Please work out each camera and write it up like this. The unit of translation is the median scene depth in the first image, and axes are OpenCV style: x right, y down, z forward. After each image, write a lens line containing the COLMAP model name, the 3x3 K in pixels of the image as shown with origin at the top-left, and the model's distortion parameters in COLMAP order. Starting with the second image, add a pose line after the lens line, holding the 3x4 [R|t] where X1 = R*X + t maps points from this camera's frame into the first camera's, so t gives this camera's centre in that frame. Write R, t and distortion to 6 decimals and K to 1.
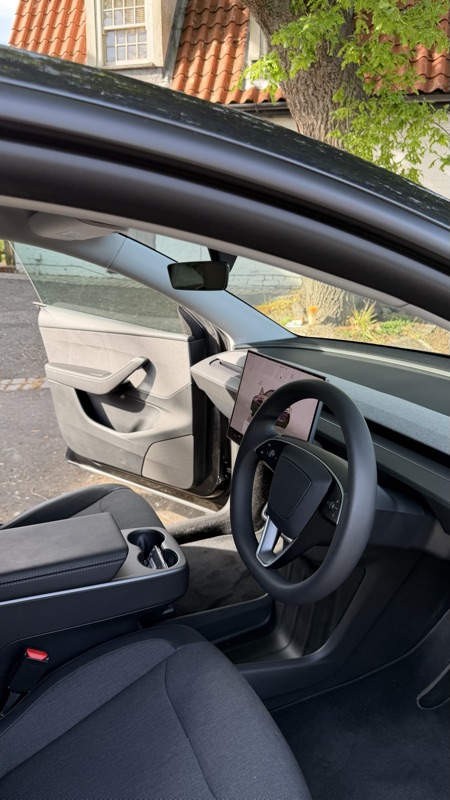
lens RADIAL K [[578.2, 0, 225.0], [0, 578.2, 400.0], [0, 0, 1]] dist [0.101088, -0.147843]
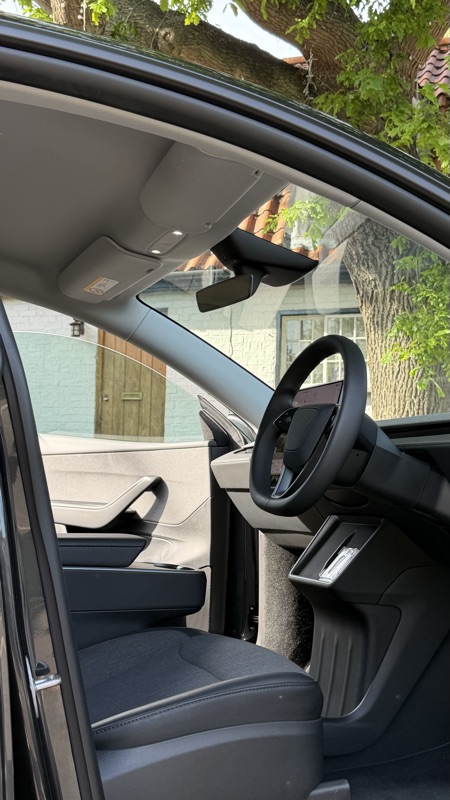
lens RADIAL K [[920.1, 0, 222.3], [0, 920.1, 395.4], [0, 0, 1]] dist [0.175024, -0.354209]
pose [[0.998855, 0.014264, -0.045655, 0.013949], [-0.029255, 0.937332, -0.347208, 0.255192], [0.037841, 0.348147, 0.936676, -0.247238]]
